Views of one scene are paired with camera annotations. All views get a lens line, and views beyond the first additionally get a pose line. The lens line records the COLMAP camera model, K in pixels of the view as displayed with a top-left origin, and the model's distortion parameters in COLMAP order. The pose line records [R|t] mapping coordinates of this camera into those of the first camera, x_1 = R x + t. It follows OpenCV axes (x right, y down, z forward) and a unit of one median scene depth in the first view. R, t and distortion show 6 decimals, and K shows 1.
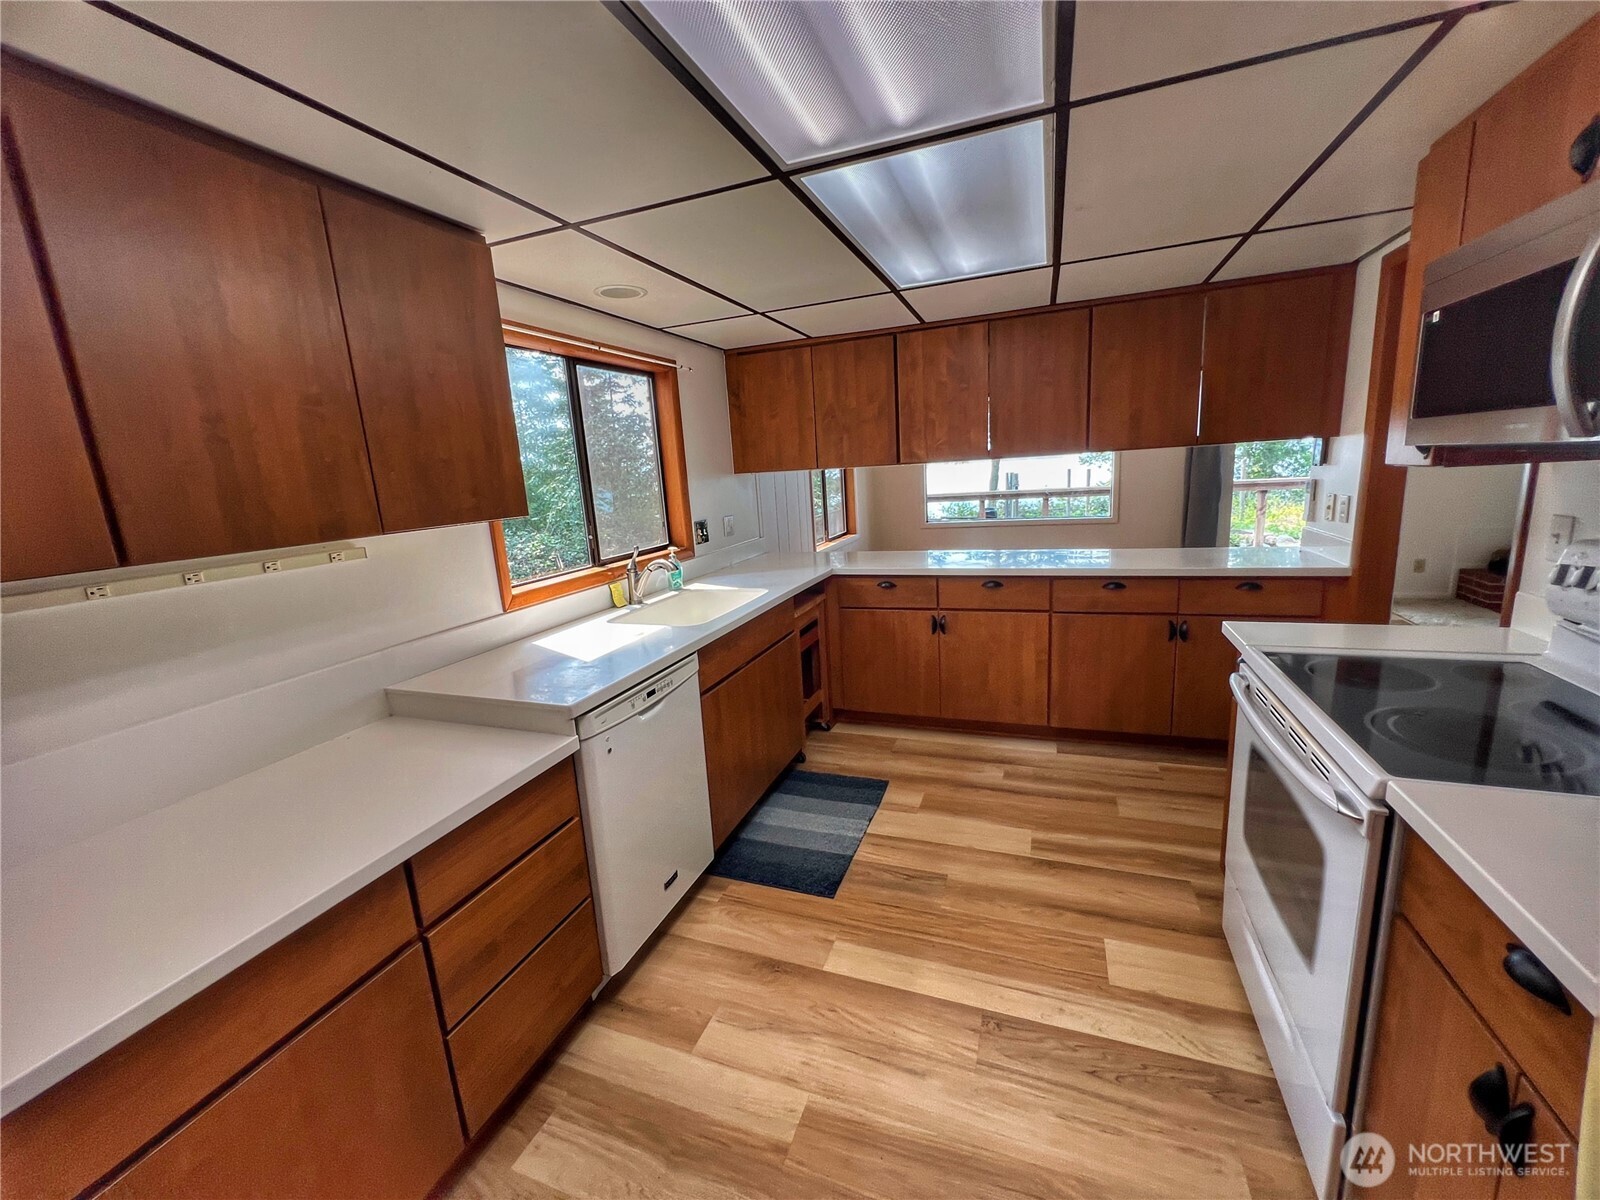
lens RADIAL K [[644.4, 0, 795.4], [0, 644.4, 596.7], [0, 0, 1]] dist [-0.001993, 0.000555]
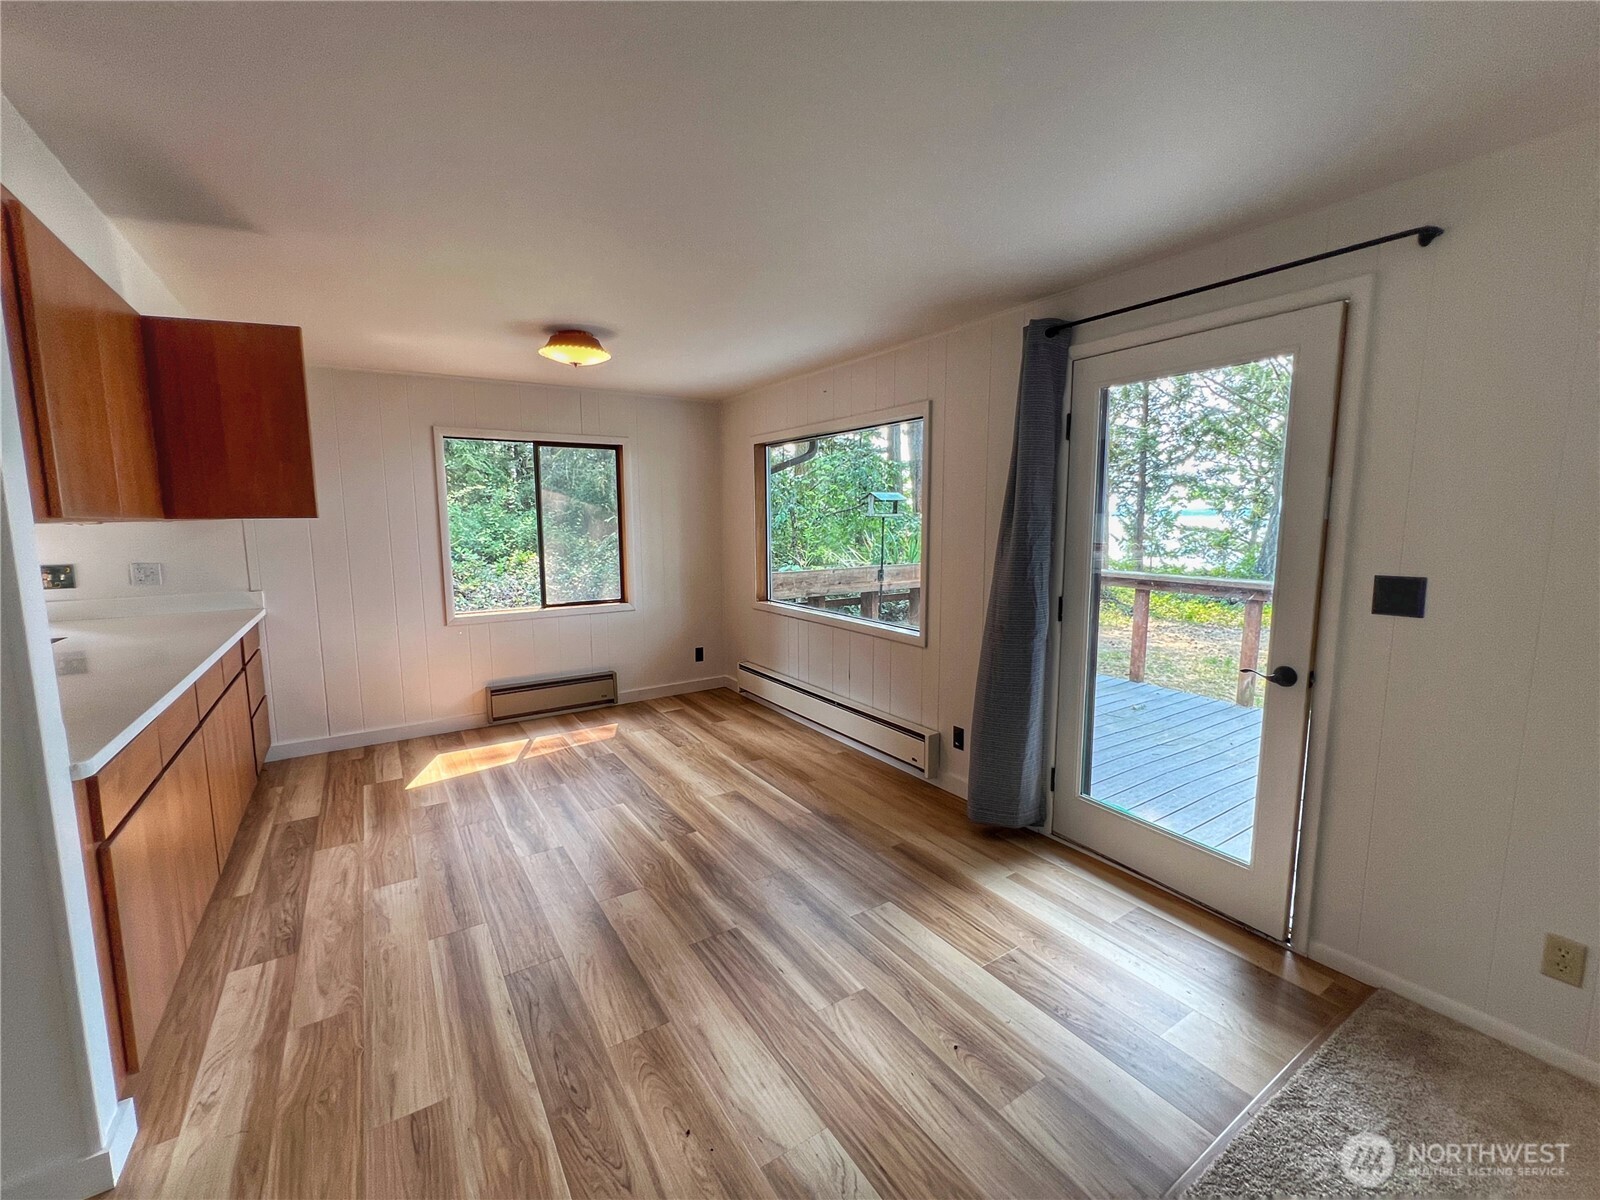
lens RADIAL K [[653.6, 0, 803.1], [0, 653.6, 595.5], [0, 0, 1]] dist [-0.001295, 0.000065]
pose [[0.803994, 0.128383, -0.580614, 2.292354], [-0.158264, 0.987397, -0.000824, -0.436220], [0.573190, 0.092553, 0.814179, 1.513911]]
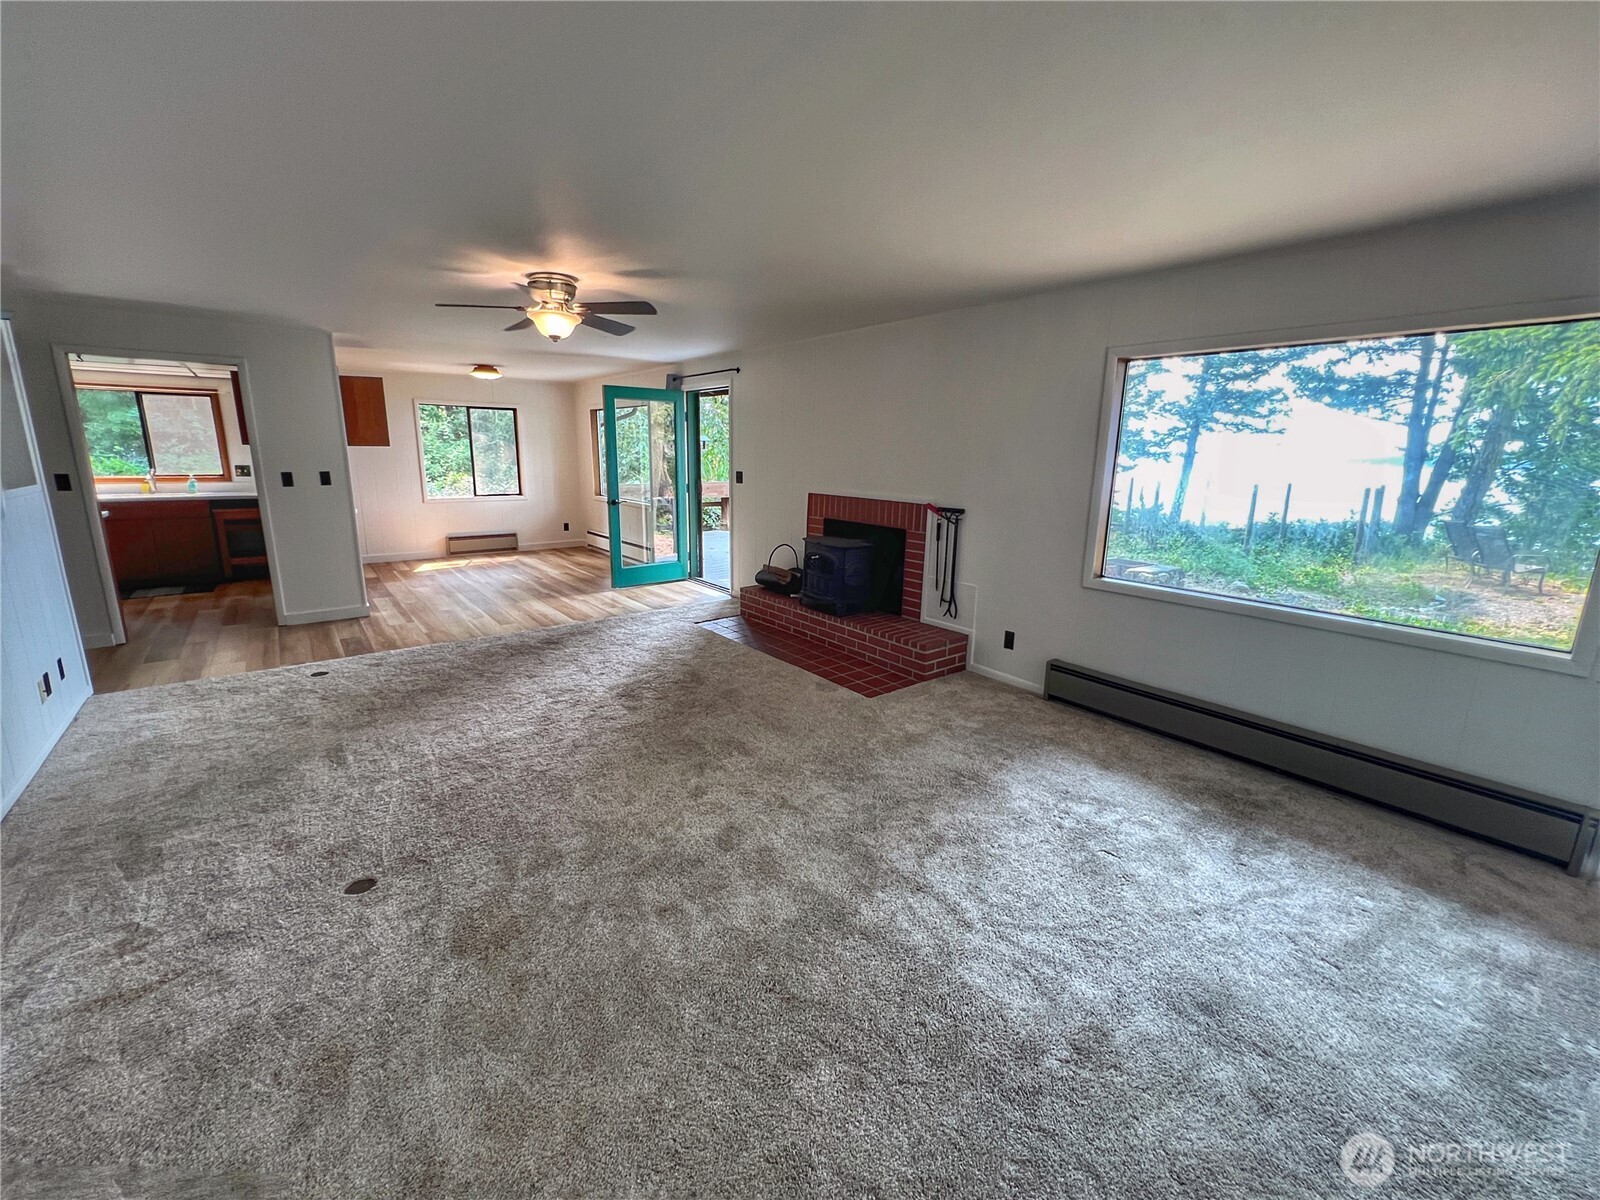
lens RADIAL K [[652.1, 0, 796.1], [0, 652.1, 588.6], [0, 0, 1]] dist [-0.001688, -0.000075]
pose [[0.846522, 0.181069, -0.500614, 4.363044], [-0.165512, 0.983292, 0.075775, -0.325323], [0.505971, 0.018712, 0.862348, 0.190229]]
